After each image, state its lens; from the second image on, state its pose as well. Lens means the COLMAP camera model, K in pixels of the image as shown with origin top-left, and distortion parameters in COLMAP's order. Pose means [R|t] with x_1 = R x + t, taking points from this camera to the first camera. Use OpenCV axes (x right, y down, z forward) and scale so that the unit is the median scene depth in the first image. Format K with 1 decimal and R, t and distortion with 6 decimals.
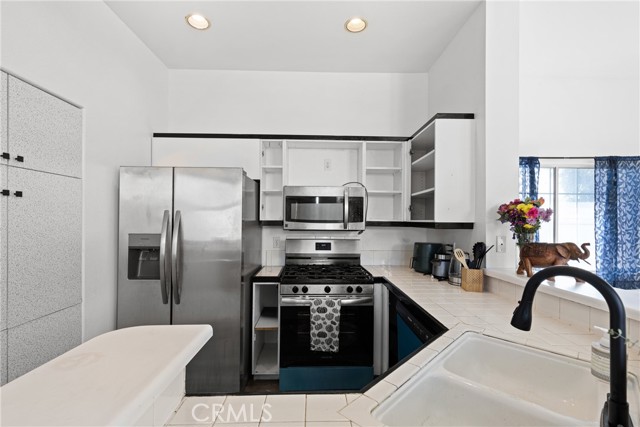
lens RADIAL K [[293.2, 0, 317.2], [0, 293.2, 217.7], [0, 0, 1]] dist [0.004707, -0.001943]
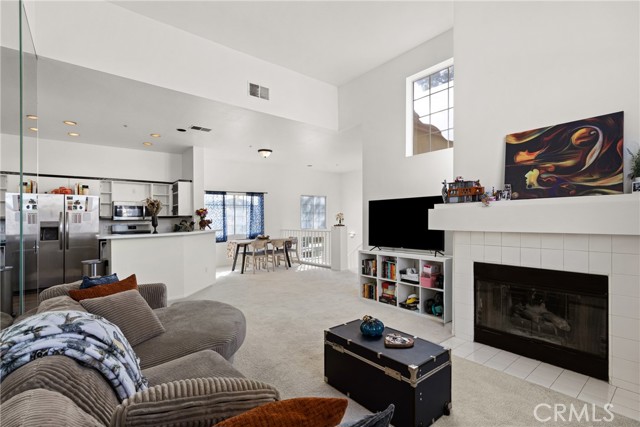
lens RADIAL K [[293.2, 0, 319.3], [0, 293.2, 215.9], [0, 0, 1]] dist [0.004707, -0.001943]
pose [[0.789590, -0.009441, 0.613563, -0.294870], [0.010647, 0.999942, 0.001684, 0.025156], [-0.613543, 0.005203, 0.789644, -2.157540]]
